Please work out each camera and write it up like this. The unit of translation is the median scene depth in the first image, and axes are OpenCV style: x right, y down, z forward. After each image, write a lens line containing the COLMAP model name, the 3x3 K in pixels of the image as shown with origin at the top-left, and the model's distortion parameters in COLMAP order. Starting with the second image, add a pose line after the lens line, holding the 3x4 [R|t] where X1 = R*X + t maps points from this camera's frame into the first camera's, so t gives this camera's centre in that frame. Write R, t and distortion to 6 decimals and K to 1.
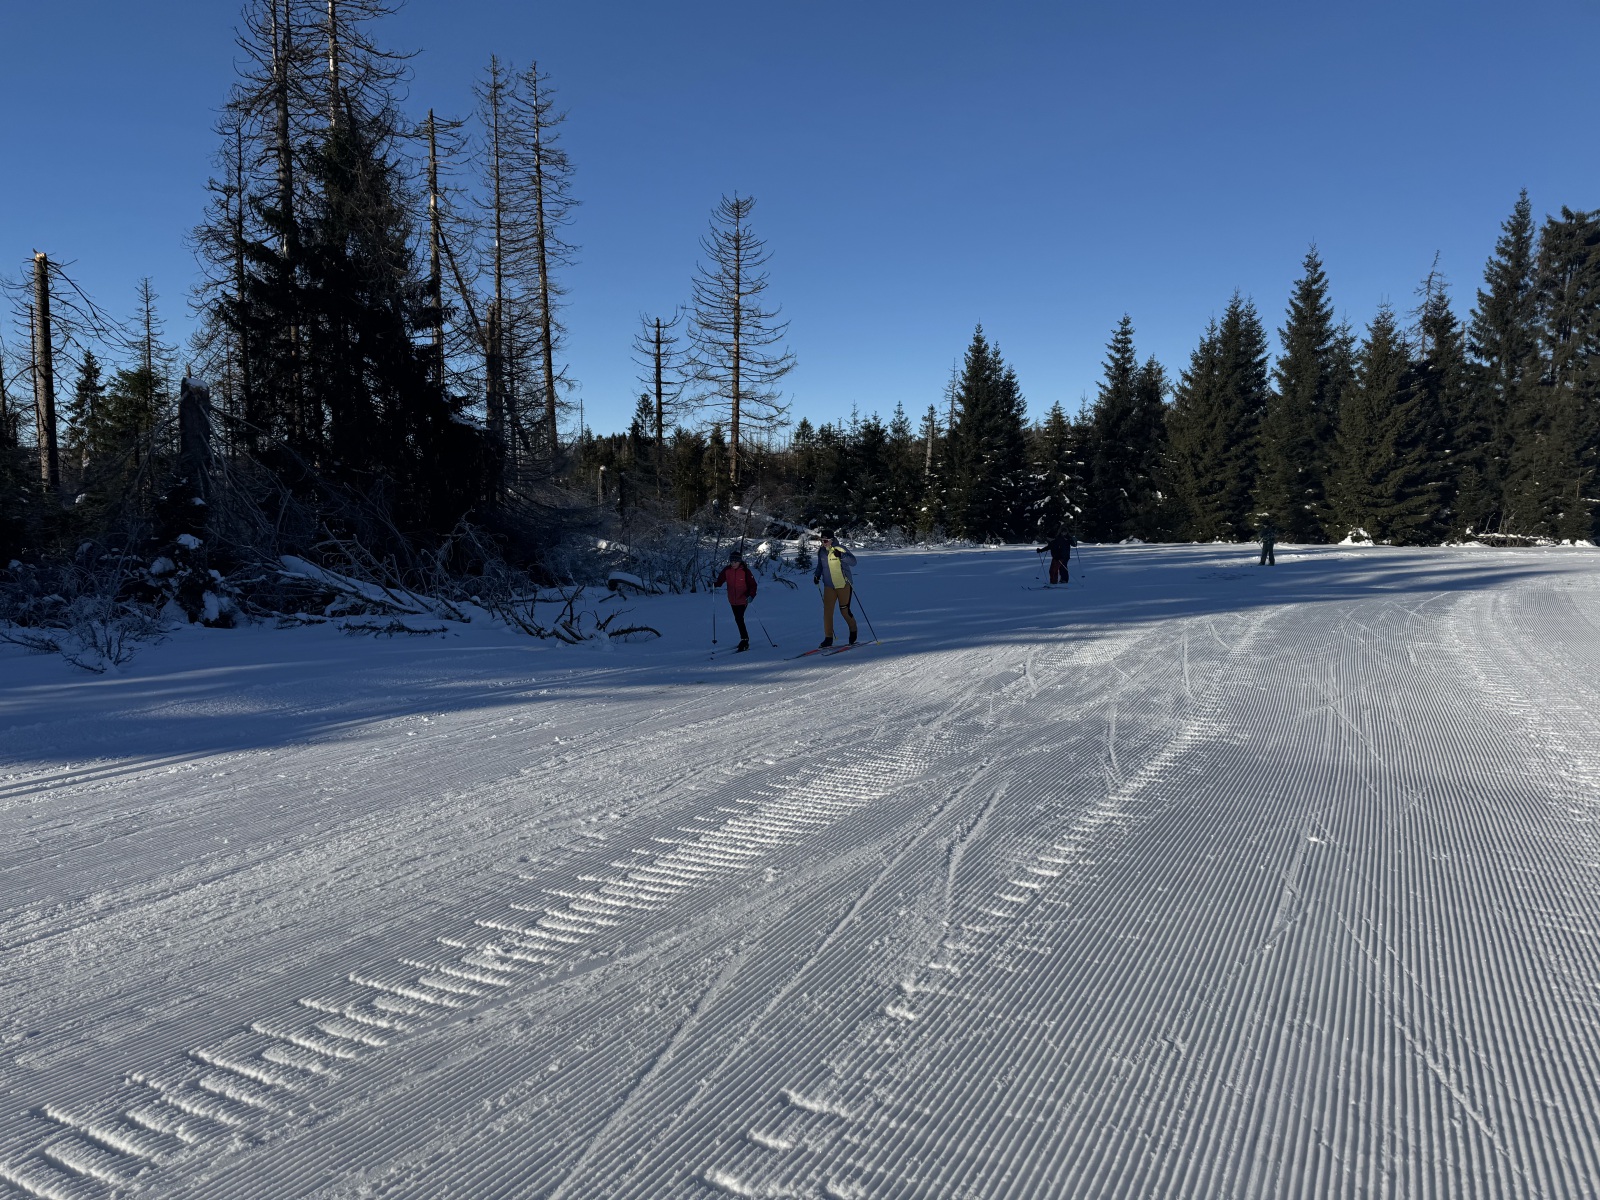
lens RADIAL K [[1099.2, 0, 792.3], [0, 1099.2, 619.3], [0, 0, 1]] dist [0.095640, -0.122999]
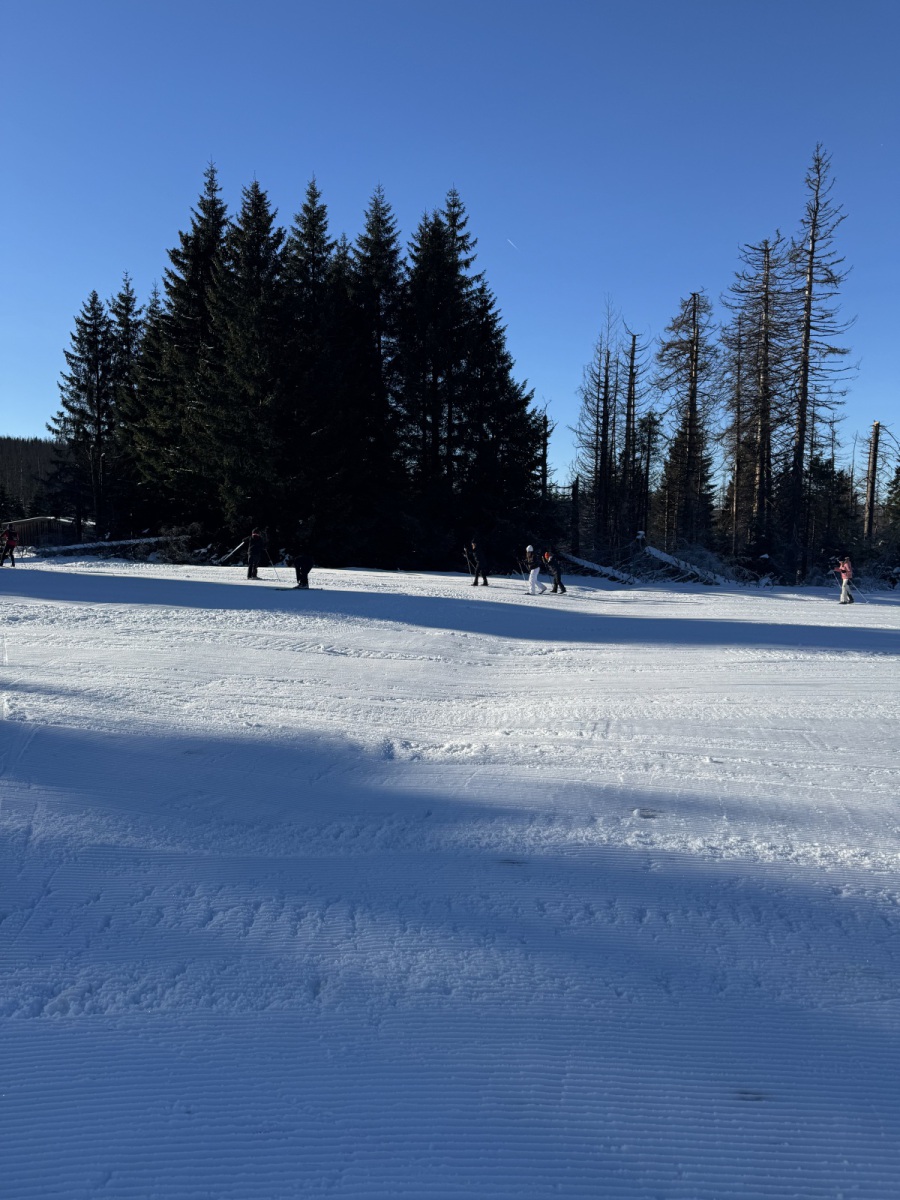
lens RADIAL K [[825.5, 0, 448.2], [0, 825.5, 600.4], [0, 0, 1]] dist [0.094981, -0.121521]
pose [[0.496470, 0.077203, -0.864614, 0.262448], [-0.108734, 0.993723, 0.026295, 0.035981], [0.861217, 0.080958, 0.501749, -0.377683]]
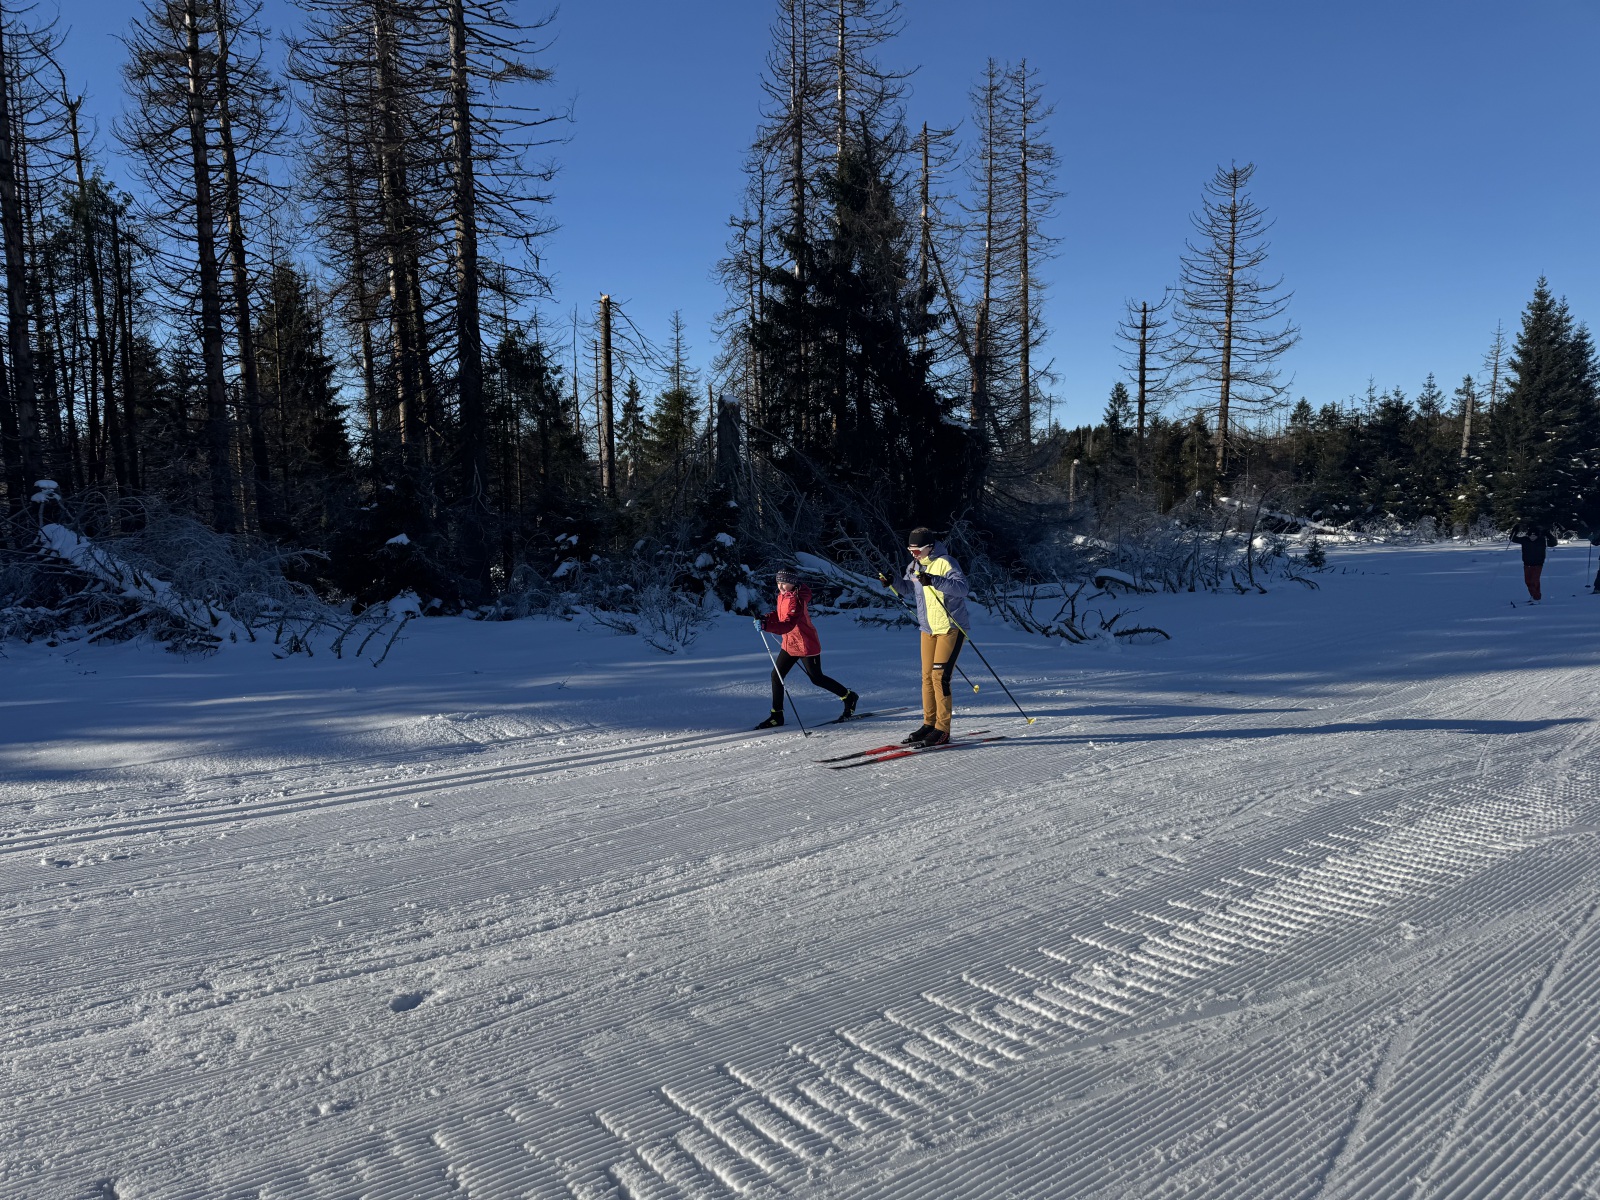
lens RADIAL K [[1110.9, 0, 793.5], [0, 1110.9, 601.1], [0, 0, 1]] dist [0.053000, -0.053048]
pose [[0.918274, 0.022387, -0.395313, -0.014637], [-0.027214, 0.999608, -0.006607, -0.000462], [0.395010, 0.016825, 0.918523, 0.001580]]
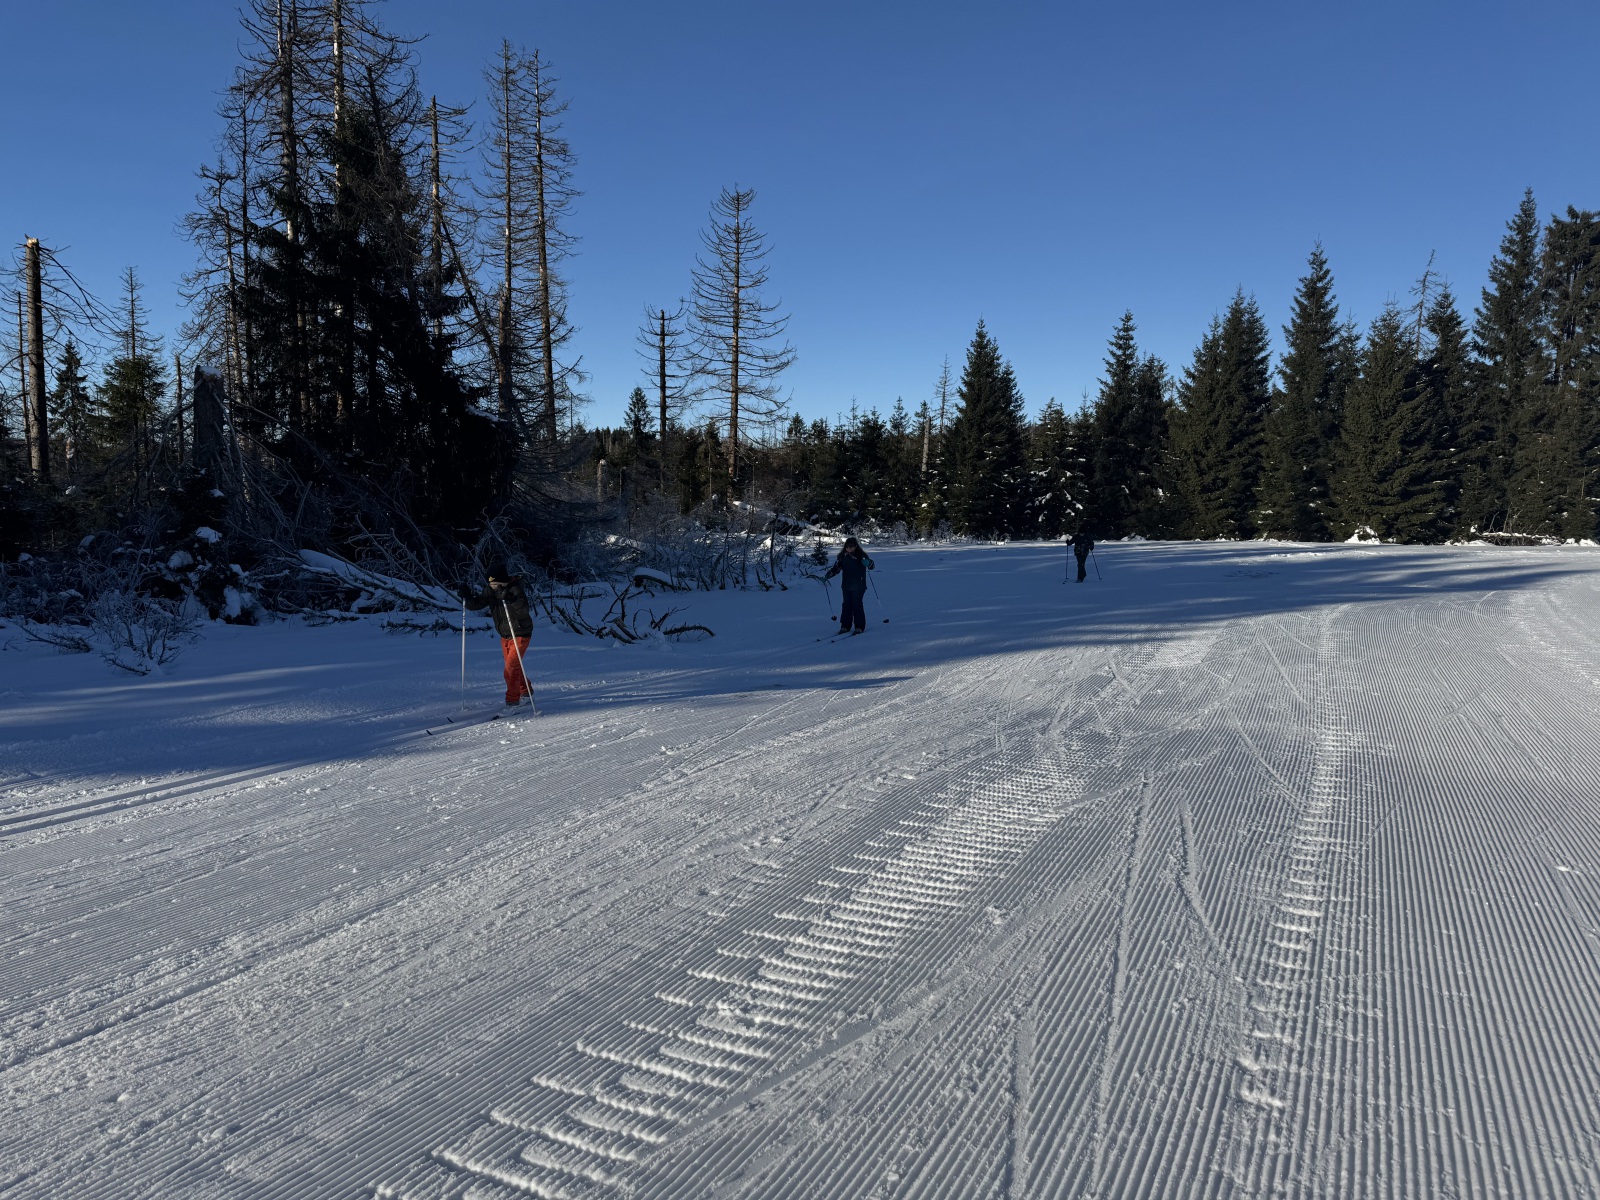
lens RADIAL K [[1100.7, 0, 792.8], [0, 1100.7, 610.8], [0, 0, 1]] dist [0.094981, -0.121521]
pose [[0.999863, 0.003309, 0.016193, -0.024344], [-0.003246, 0.999987, -0.003964, -0.000948], [-0.016206, 0.003911, 0.999861, 0.014006]]
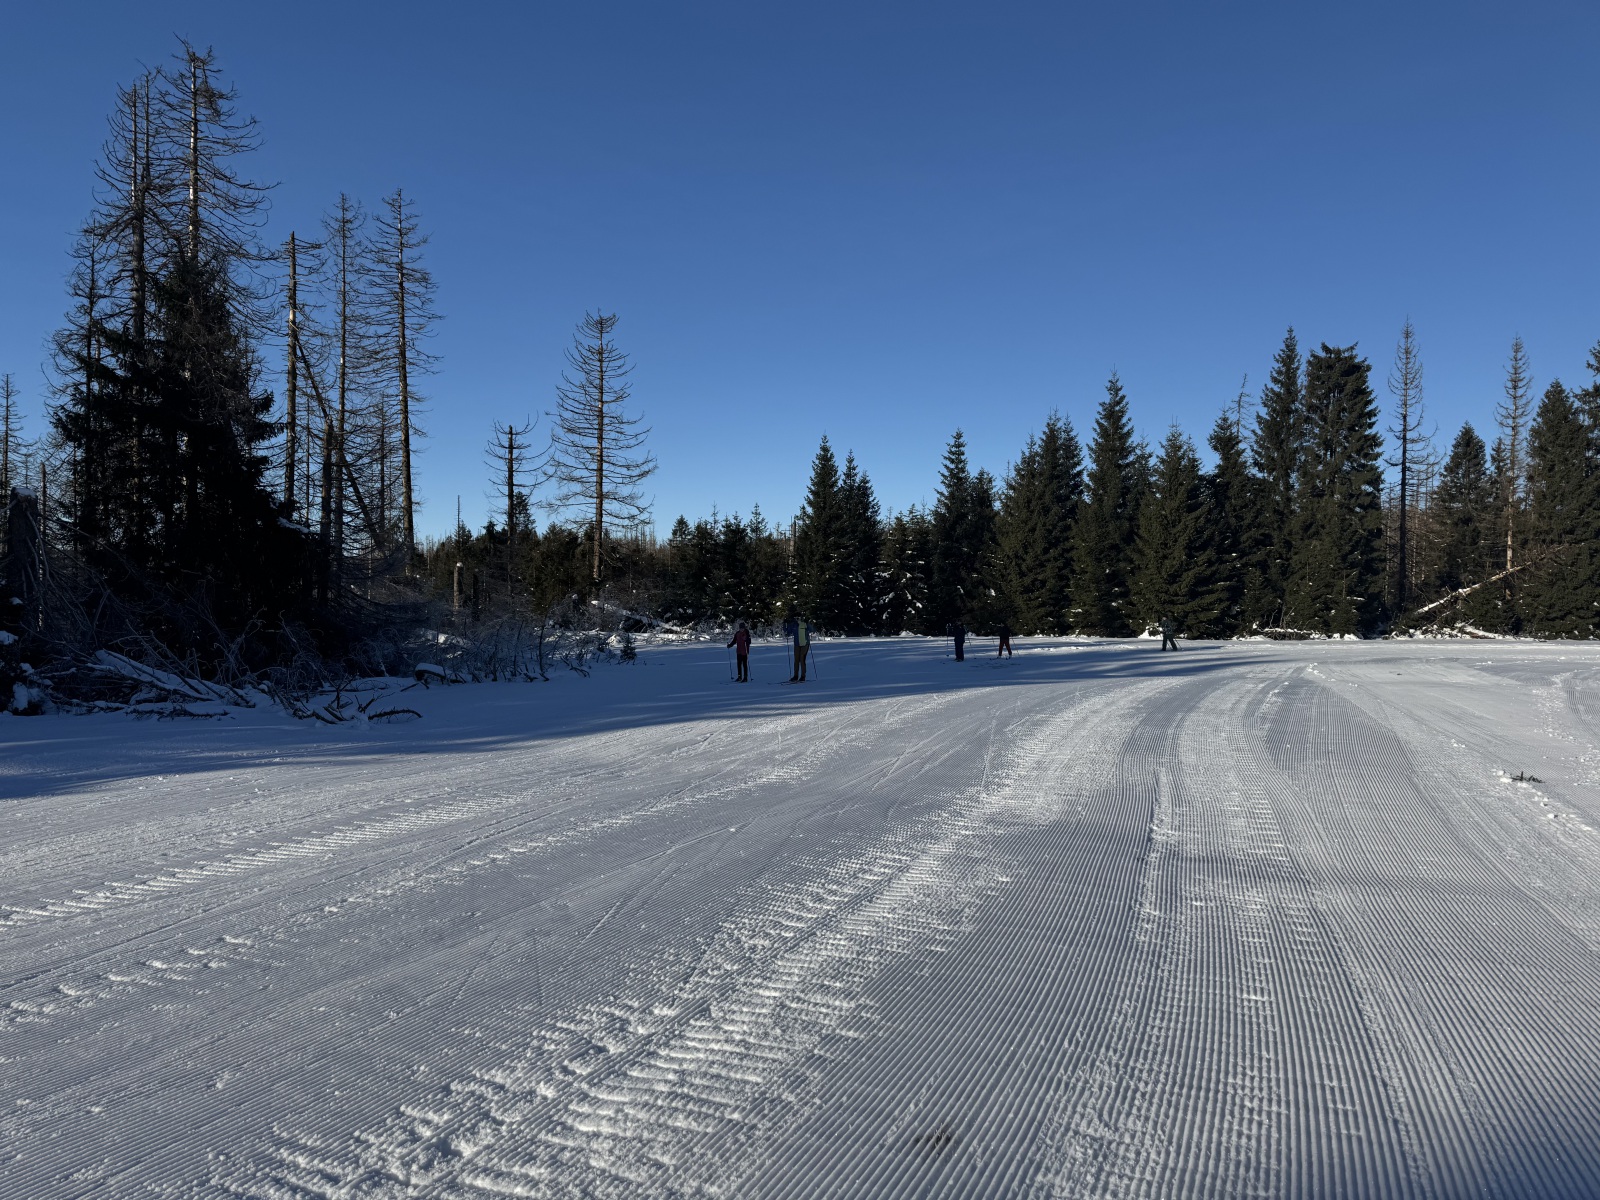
lens RADIAL K [[1100.7, 0, 792.8], [0, 1100.7, 610.8], [0, 0, 1]] dist [0.094981, -0.121521]
pose [[0.995864, 0.000659, 0.090851, 0.061078], [0.007705, 0.995759, -0.091680, 0.005189], [-0.090526, 0.092001, 0.991635, -0.075316]]
